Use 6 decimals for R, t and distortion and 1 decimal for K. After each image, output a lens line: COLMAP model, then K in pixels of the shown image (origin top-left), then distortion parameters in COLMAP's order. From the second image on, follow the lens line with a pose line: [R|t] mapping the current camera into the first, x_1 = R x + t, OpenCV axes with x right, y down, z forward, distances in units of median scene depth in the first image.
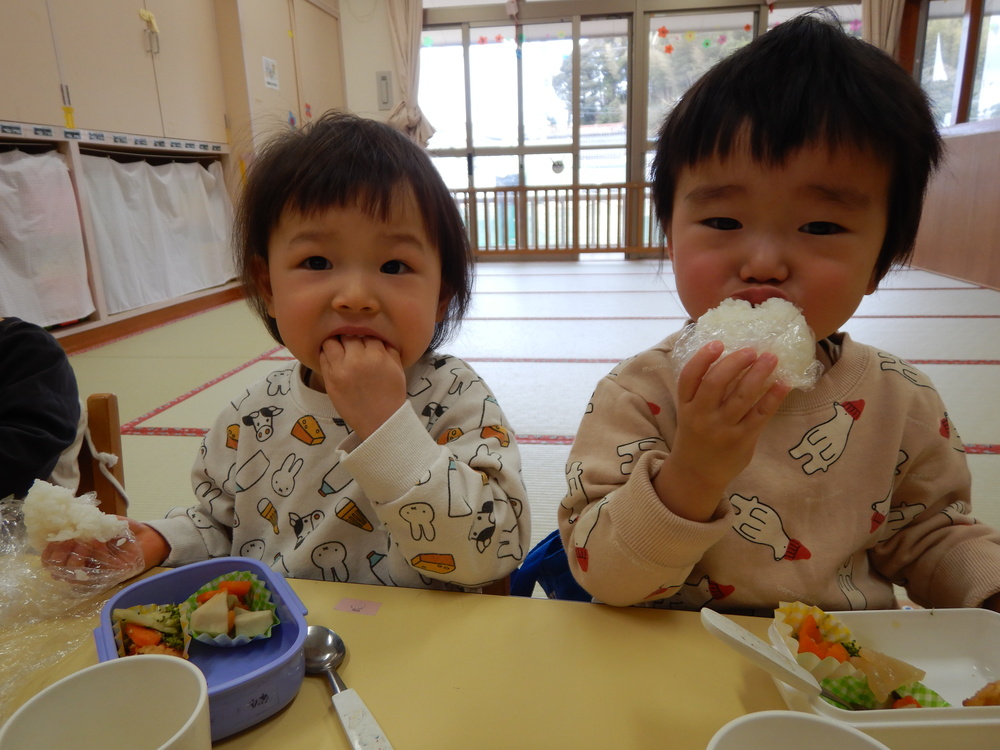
lens RADIAL K [[727.3, 0, 498.6], [0, 727.3, 376.5], [0, 0, 1]] dist [0.032623, -0.000924]
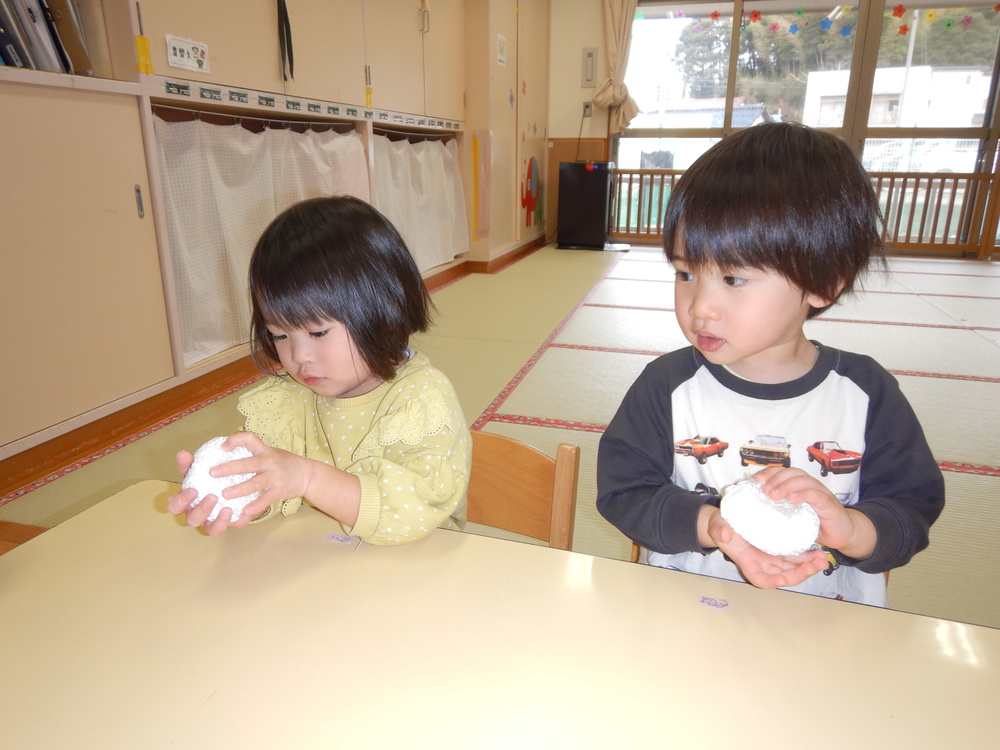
lens RADIAL K [[727.3, 0, 500.8], [0, 727.3, 375.5], [0, 0, 1]] dist [0.032623, -0.000924]
pose [[0.991795, 0.071862, -0.105730, -0.186227], [-0.067931, 0.996875, 0.040325, -0.012303], [0.108298, -0.032811, 0.993577, -0.006772]]
